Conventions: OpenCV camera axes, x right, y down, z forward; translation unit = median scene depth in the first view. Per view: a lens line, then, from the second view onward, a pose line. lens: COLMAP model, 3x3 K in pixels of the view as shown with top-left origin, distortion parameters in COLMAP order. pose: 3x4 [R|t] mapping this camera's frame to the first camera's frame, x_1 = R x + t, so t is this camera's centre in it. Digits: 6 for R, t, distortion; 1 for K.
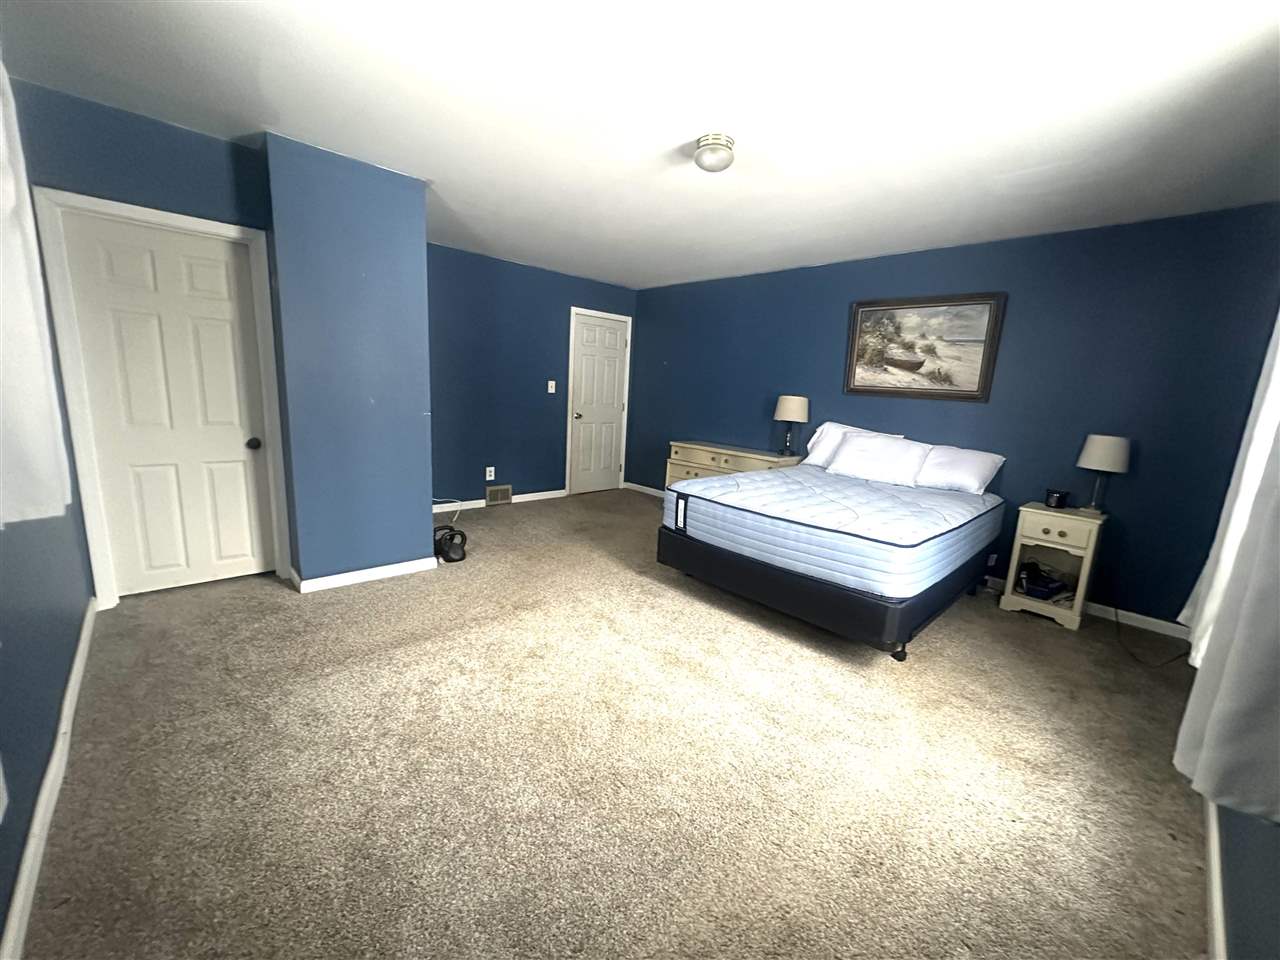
lens RADIAL K [[508.1, 0, 644.8], [0, 508.1, 476.0], [0, 0, 1]] dist [-0.004685, 0.000520]
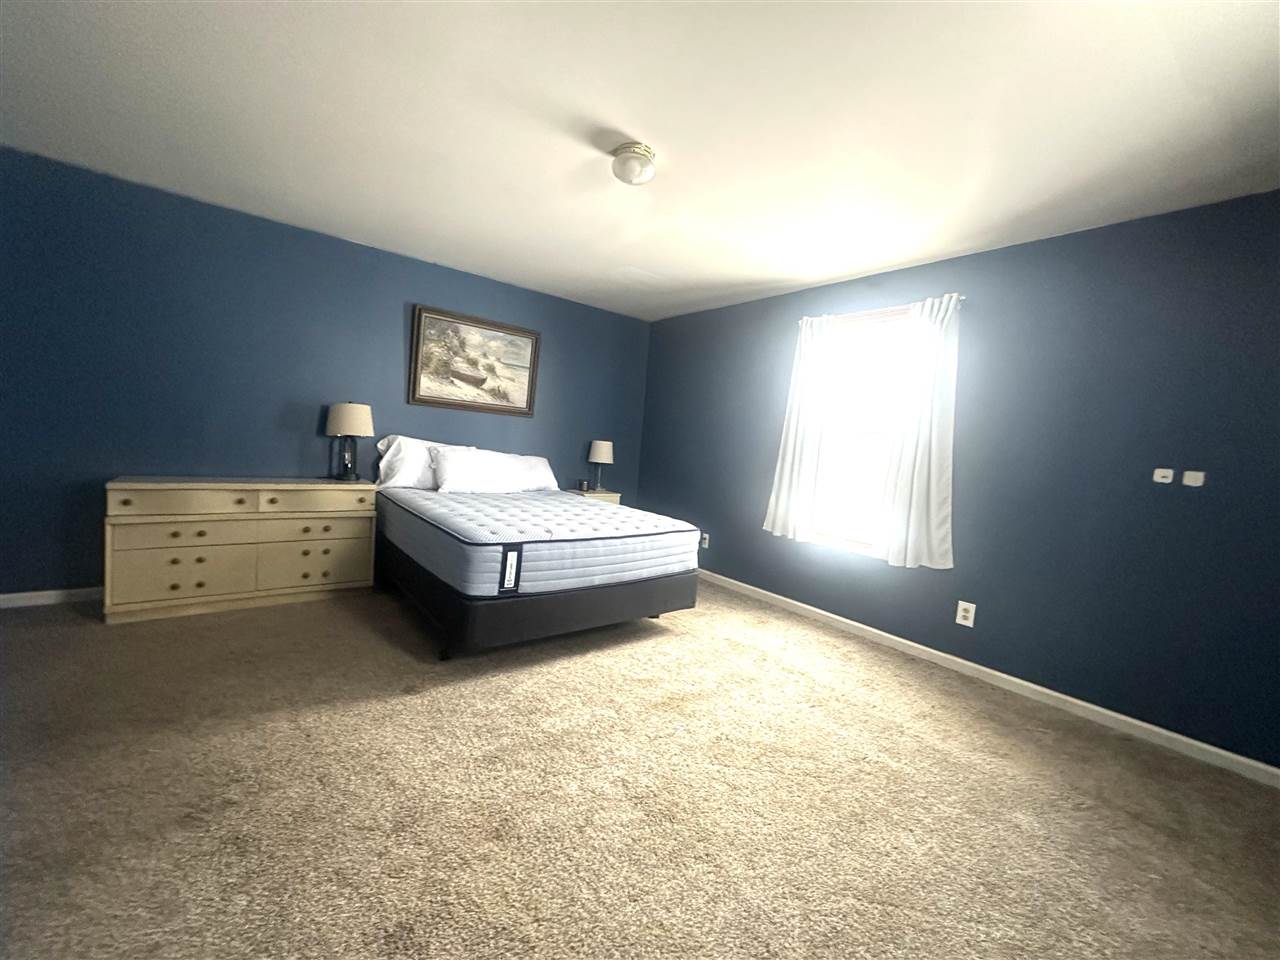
lens RADIAL K [[508.1, 0, 635.3], [0, 508.1, 475.8], [0, 0, 1]] dist [-0.004685, 0.000520]
pose [[0.106515, -0.116996, 0.987404, -0.532307], [0.097107, 0.989530, 0.106772, -0.106718], [-0.989558, 0.084511, 0.116761, 0.585911]]
